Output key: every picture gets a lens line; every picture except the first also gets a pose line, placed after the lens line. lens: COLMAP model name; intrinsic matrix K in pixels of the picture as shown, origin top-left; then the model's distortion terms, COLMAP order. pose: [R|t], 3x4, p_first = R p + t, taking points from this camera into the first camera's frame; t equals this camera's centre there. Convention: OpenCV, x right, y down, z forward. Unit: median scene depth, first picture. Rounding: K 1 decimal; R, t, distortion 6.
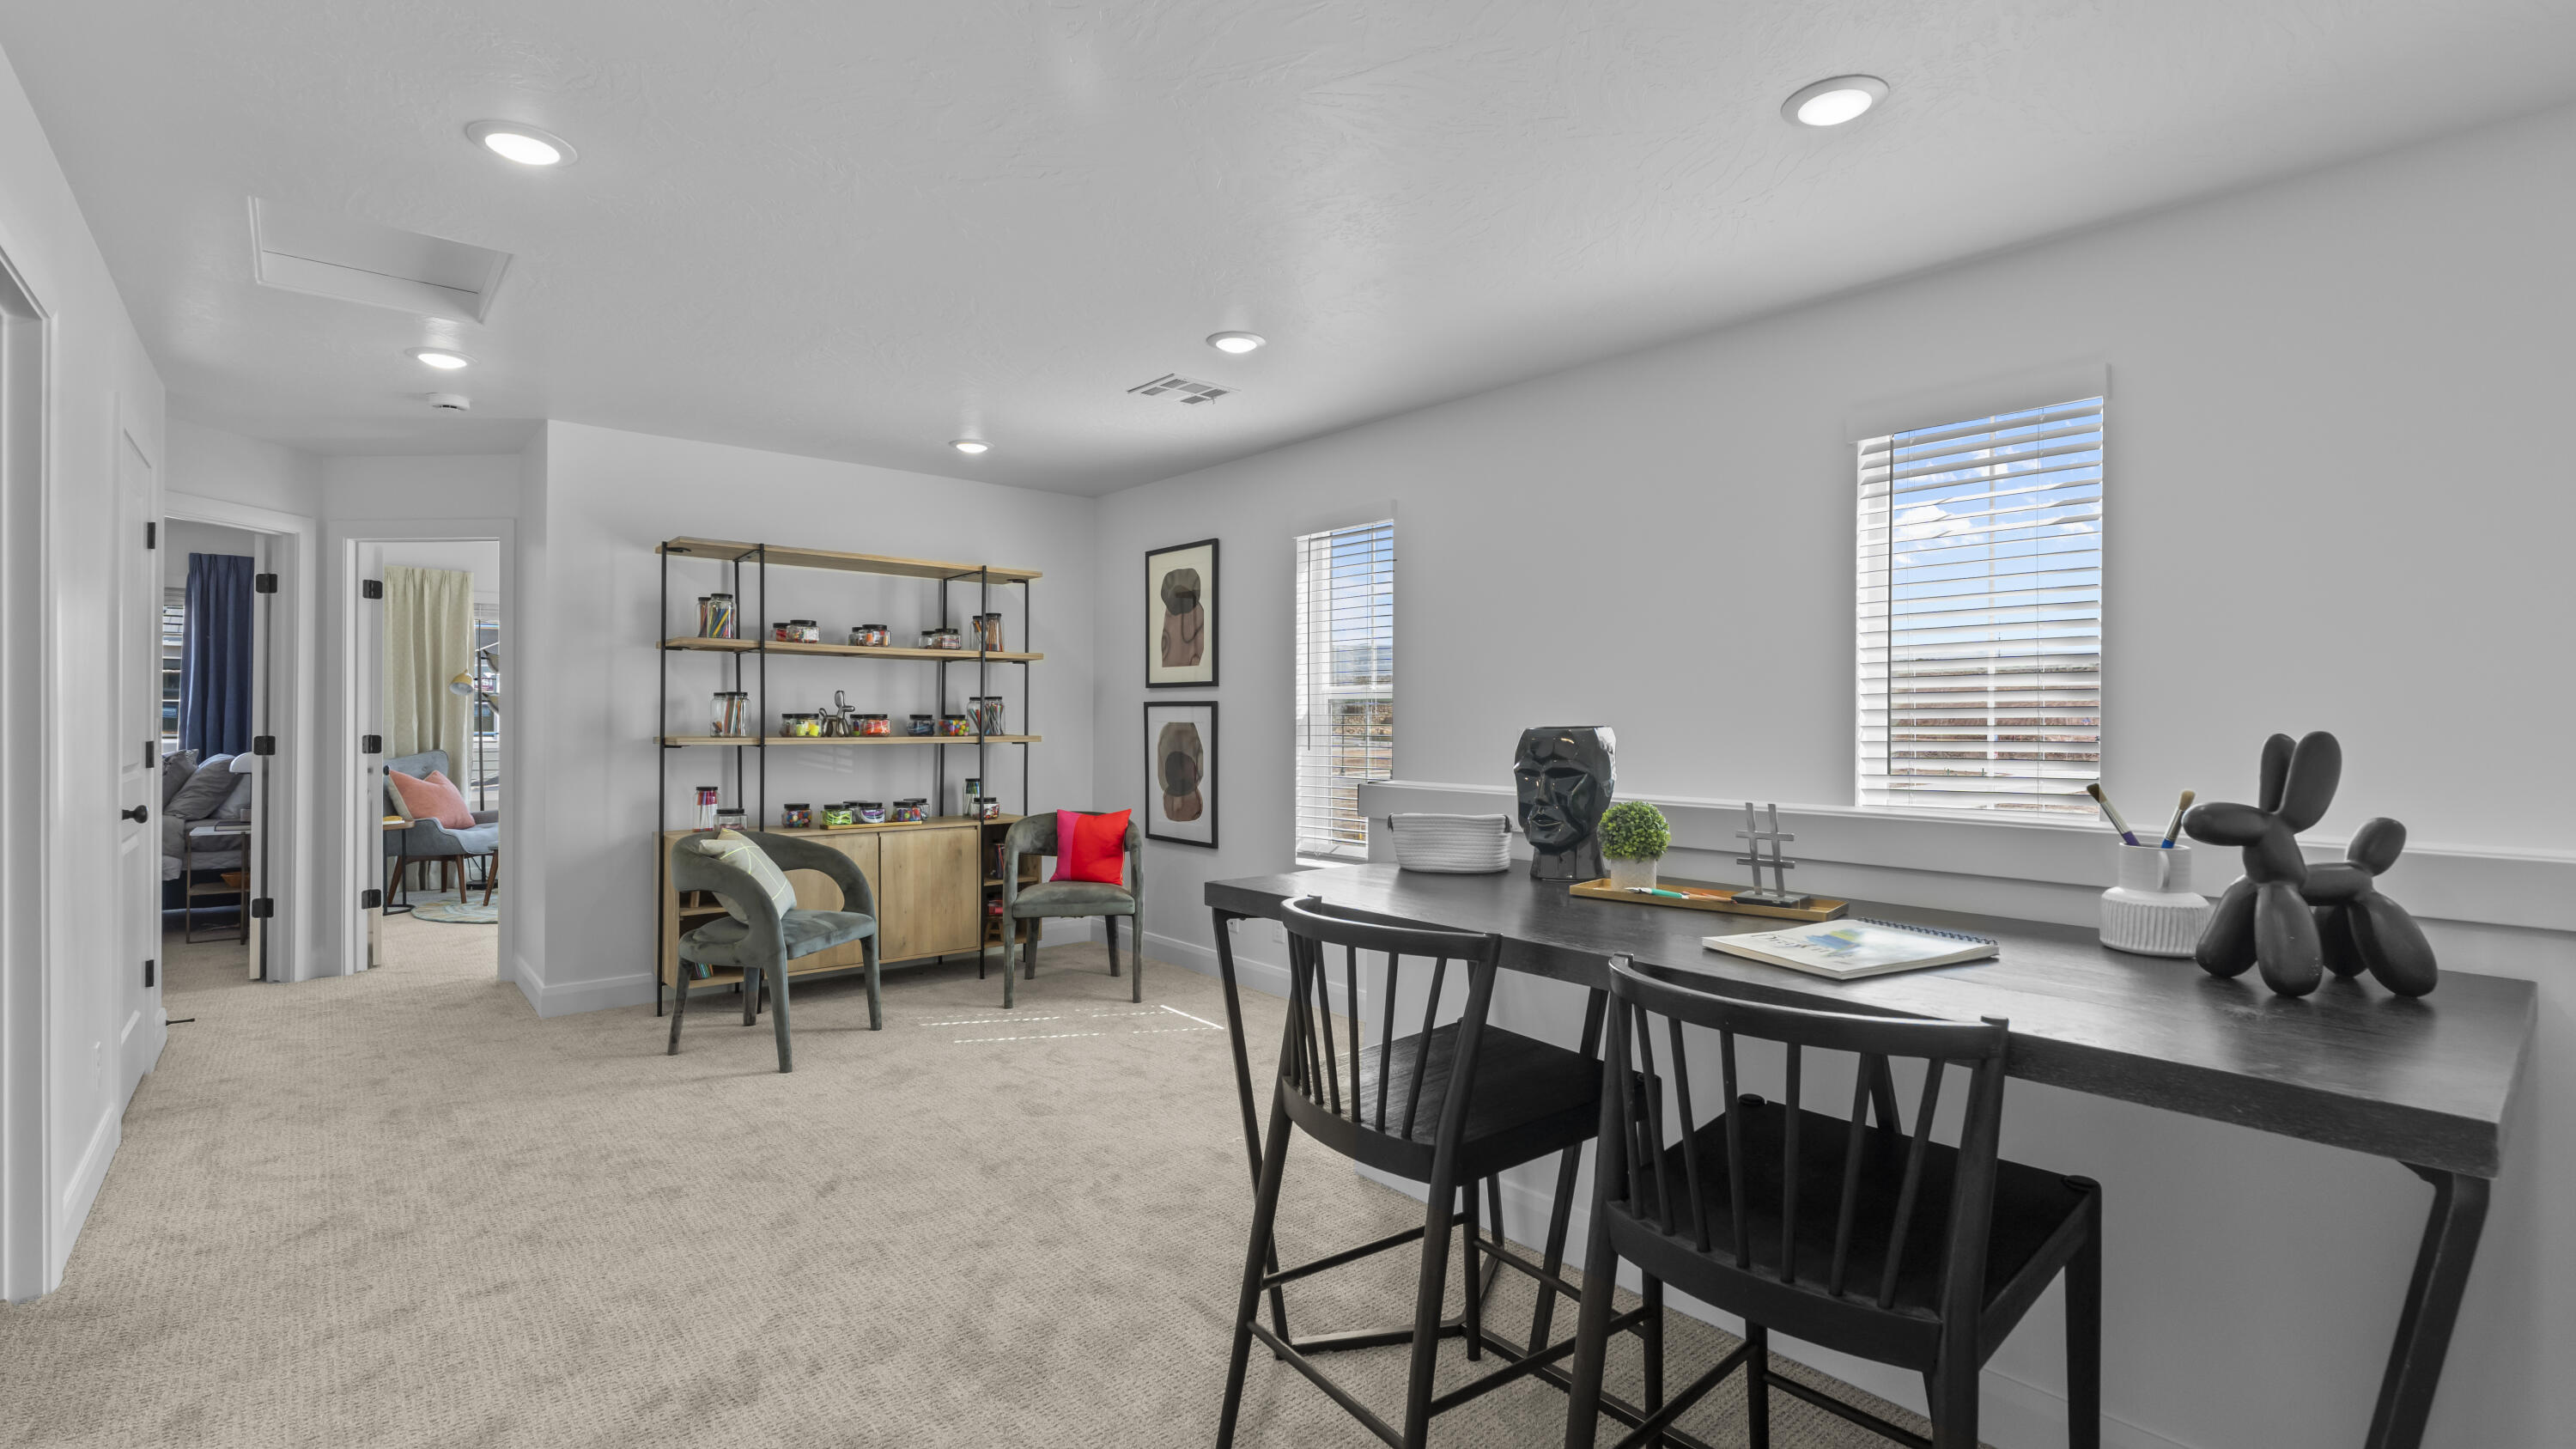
lens RADIAL K [[1126.5, 0, 1300.0], [0, 1126.5, 703.2], [0, 0, 1]] dist [-0.011442, 0.000251]
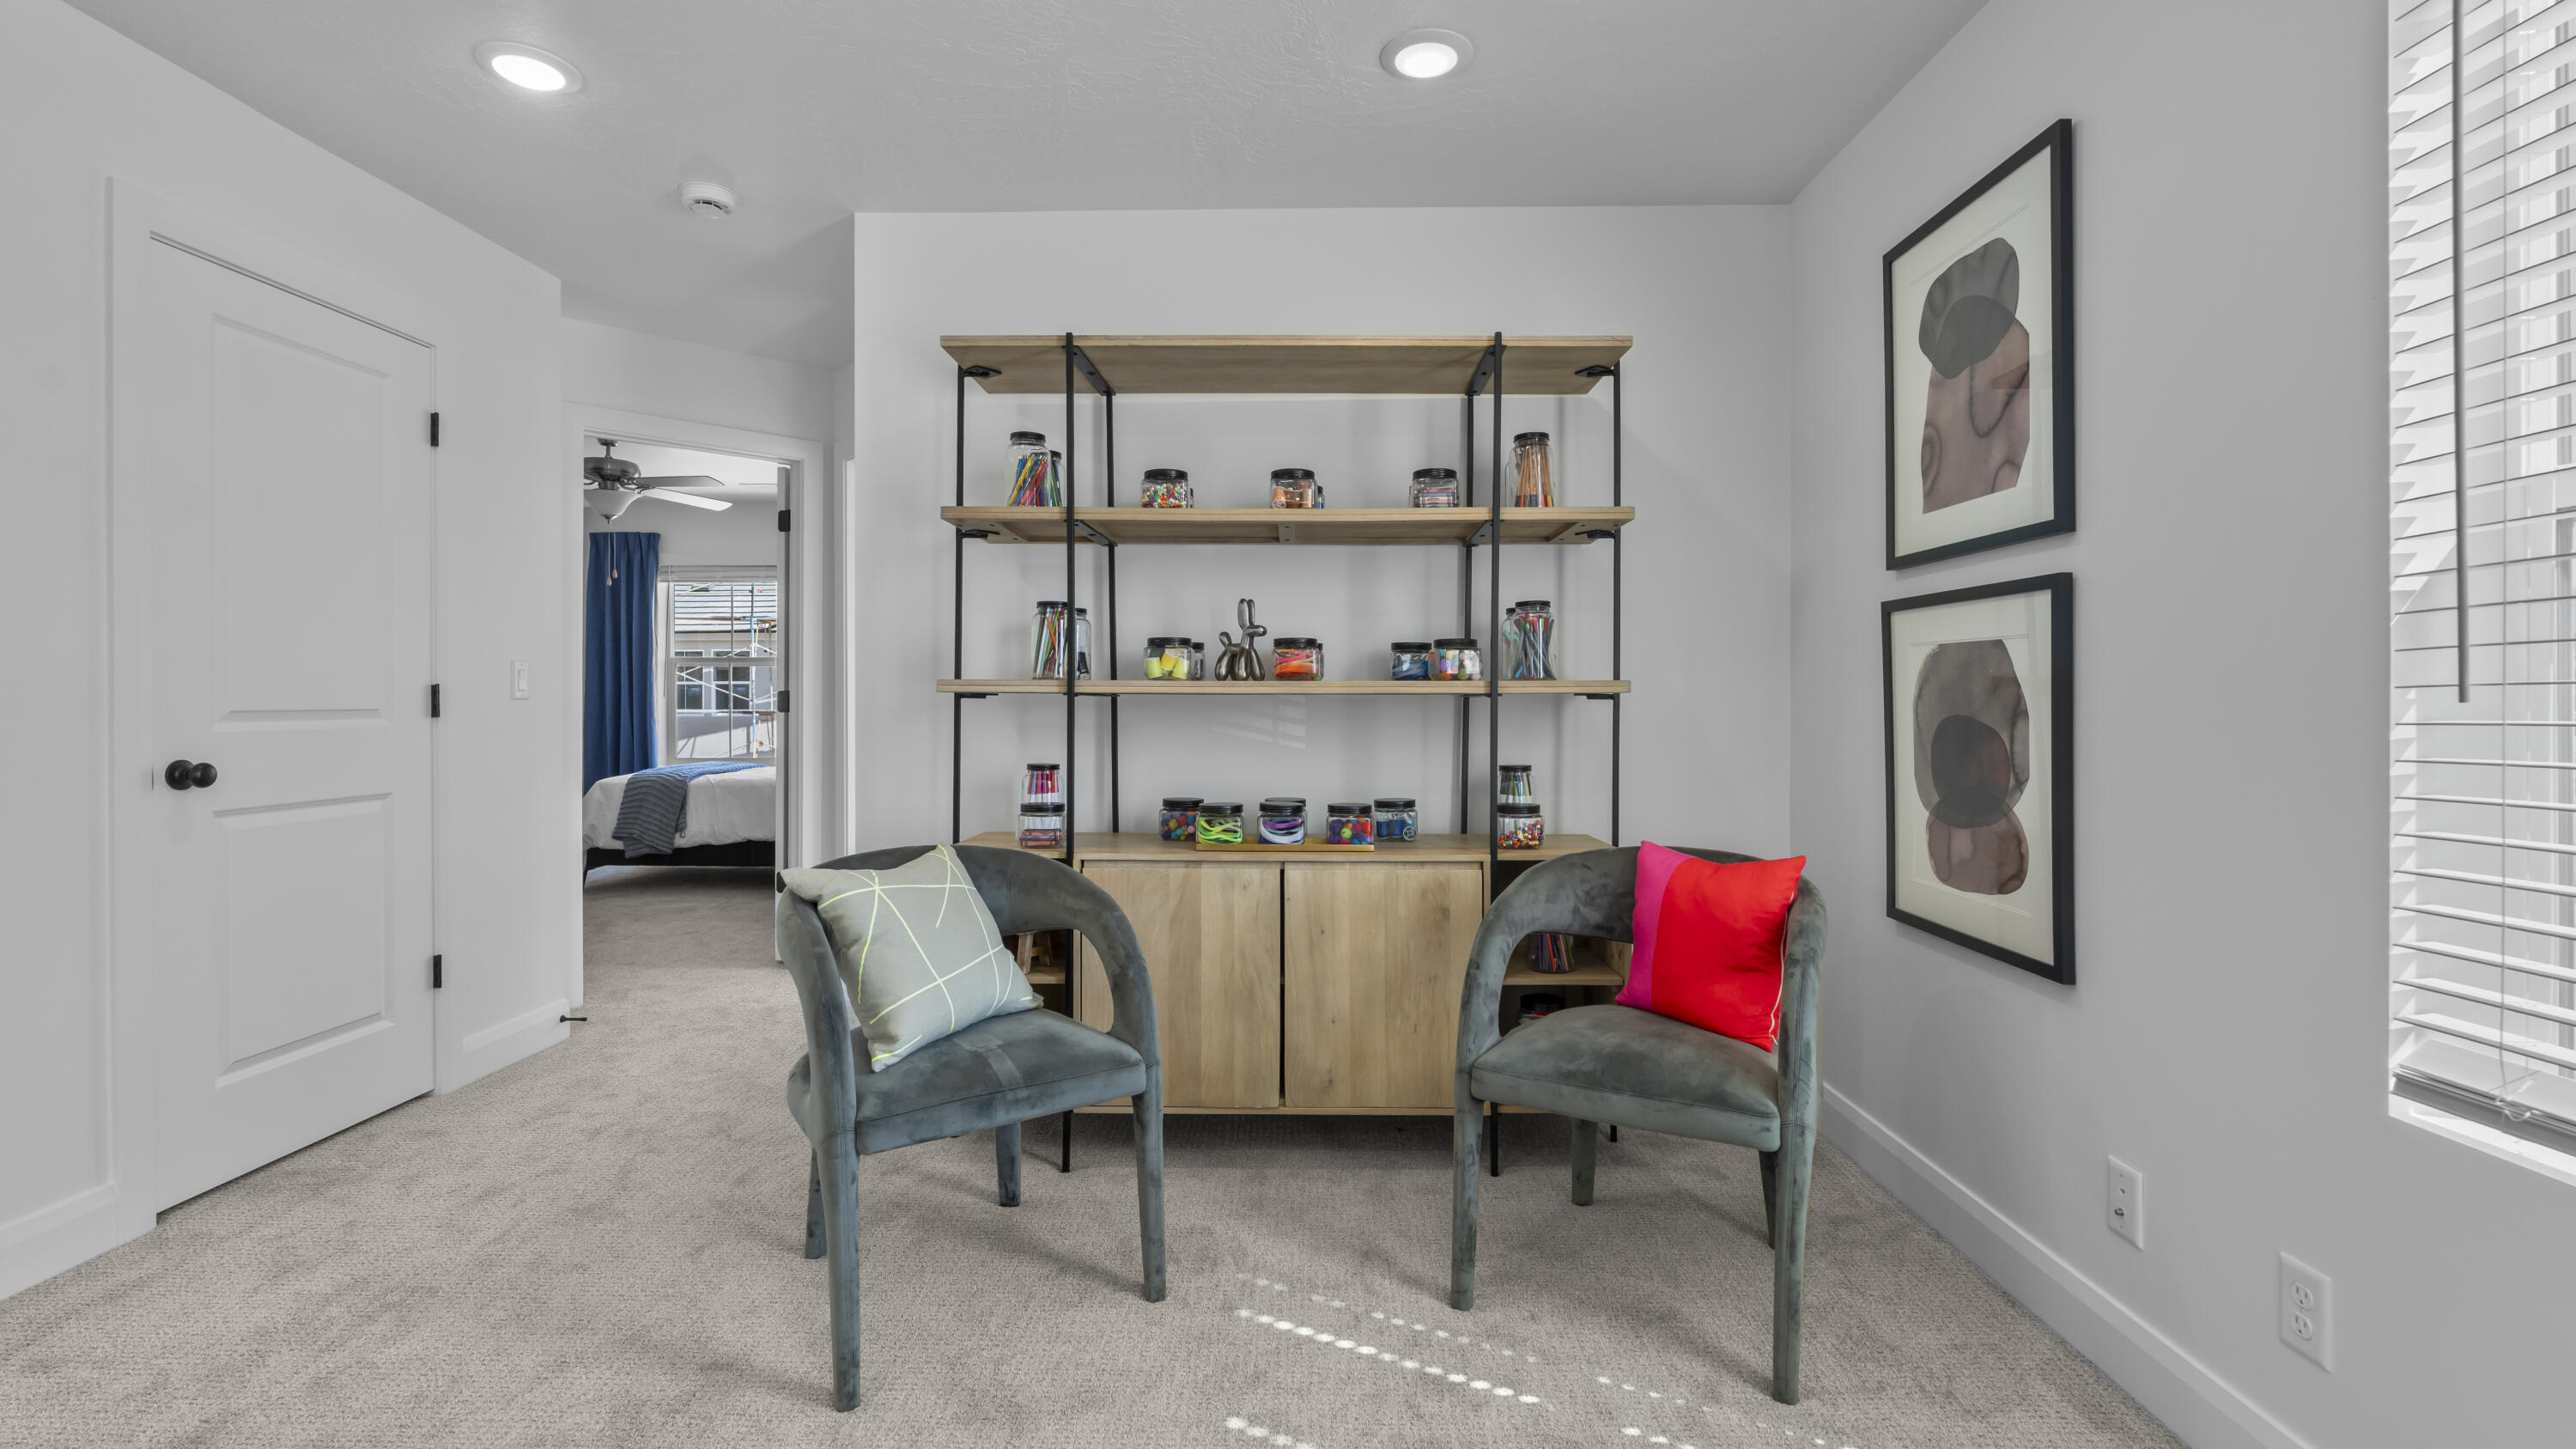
lens RADIAL K [[1126.5, 0, 1300.0], [0, 1126.5, 703.2], [0, 0, 1]] dist [-0.011442, 0.000251]
pose [[0.743737, -0.002269, -0.668469, -0.017807], [0.012440, 0.999868, 0.010447, 0.033044], [0.668357, -0.016085, 0.743667, 0.573043]]
